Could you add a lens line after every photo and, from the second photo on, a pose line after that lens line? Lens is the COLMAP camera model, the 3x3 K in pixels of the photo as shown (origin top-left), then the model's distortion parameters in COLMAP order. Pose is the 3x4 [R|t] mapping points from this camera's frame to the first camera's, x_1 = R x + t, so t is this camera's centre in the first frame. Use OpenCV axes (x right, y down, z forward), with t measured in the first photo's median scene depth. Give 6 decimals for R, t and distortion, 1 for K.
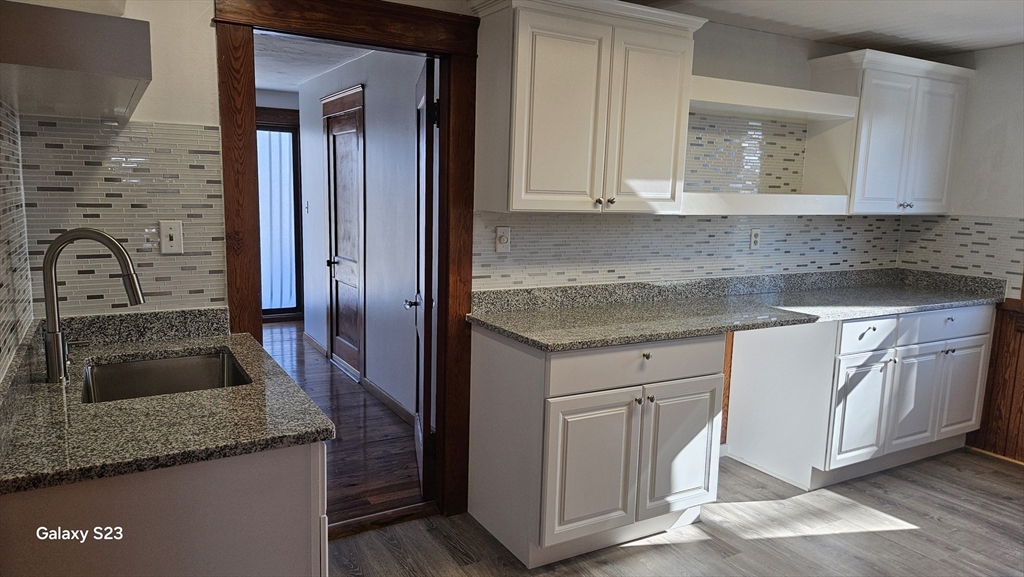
lens RADIAL K [[681.4, 0, 512.6], [0, 681.4, 294.3], [0, 0, 1]] dist [0.039487, -0.011662]
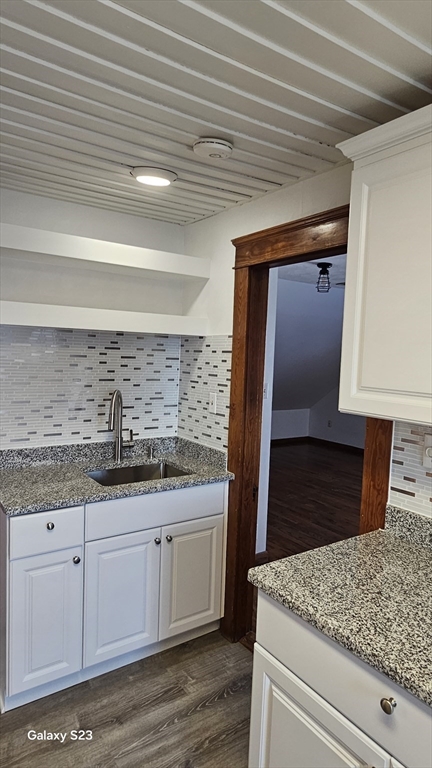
lens RADIAL K [[463.0, 0, 211.2], [0, 463.0, 387.9], [0, 0, 1]] dist [0.007643, 0.001640]
pose [[0.071496, 0.051557, -0.996108, 0.458012], [-0.184896, 0.982040, 0.037558, -0.119285], [0.980154, 0.181491, 0.079744, 0.674188]]
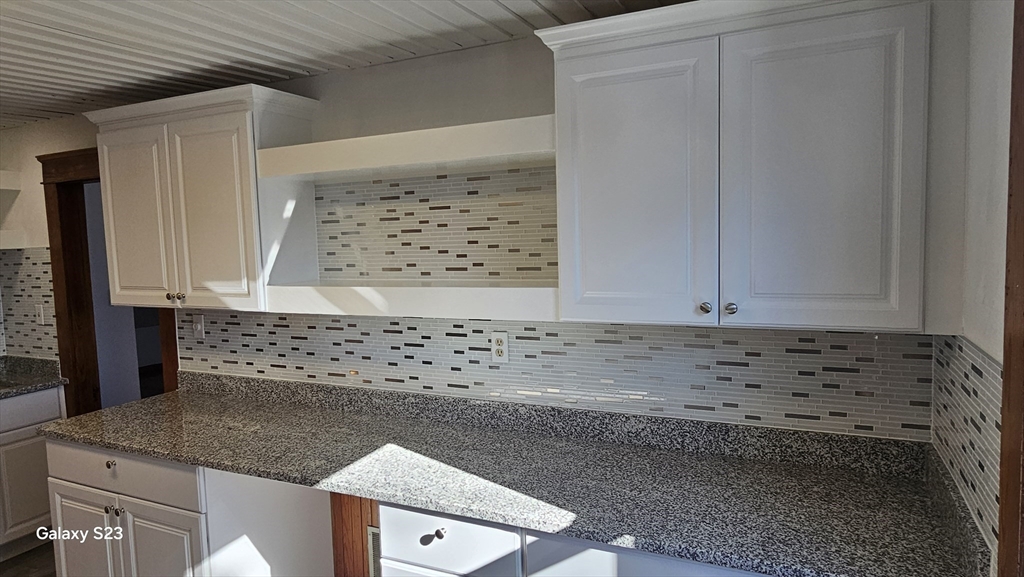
lens RADIAL K [[609.6, 0, 511.5], [0, 609.6, 289.1], [0, 0, 1]] dist [-0.004513, -0.000641]
pose [[0.577011, 0.026782, -0.816297, 1.021305], [-0.079082, 0.996598, -0.023202, -0.150346], [0.812899, 0.077942, 0.577166, 0.804612]]
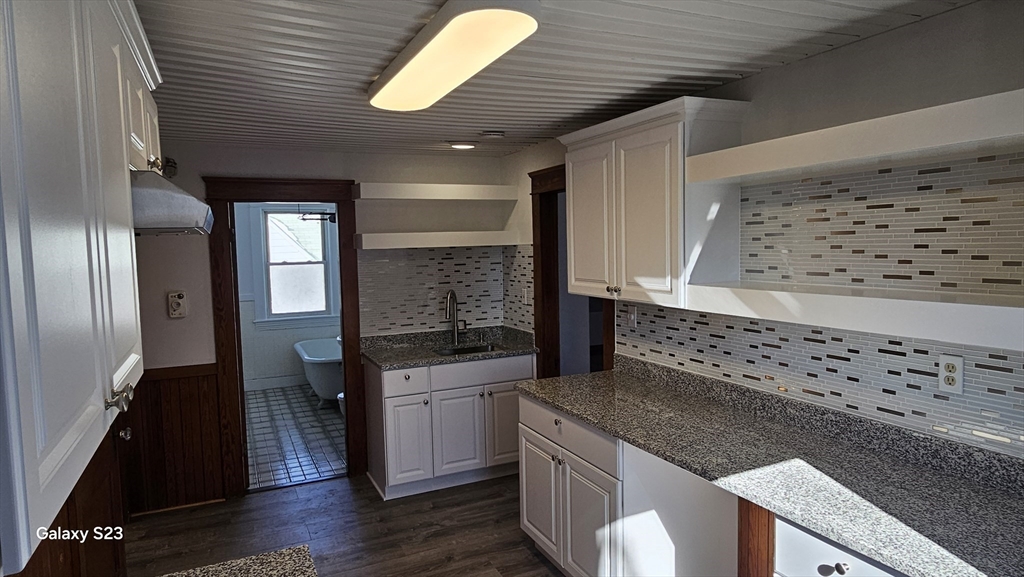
lens RADIAL K [[609.6, 0, 510.6], [0, 609.6, 289.9], [0, 0, 1]] dist [-0.004513, -0.000641]
pose [[-0.084741, 0.050585, -0.995118, 1.048753], [-0.128103, 0.989869, 0.061227, -0.159997], [0.988134, 0.132666, -0.077402, 0.825604]]
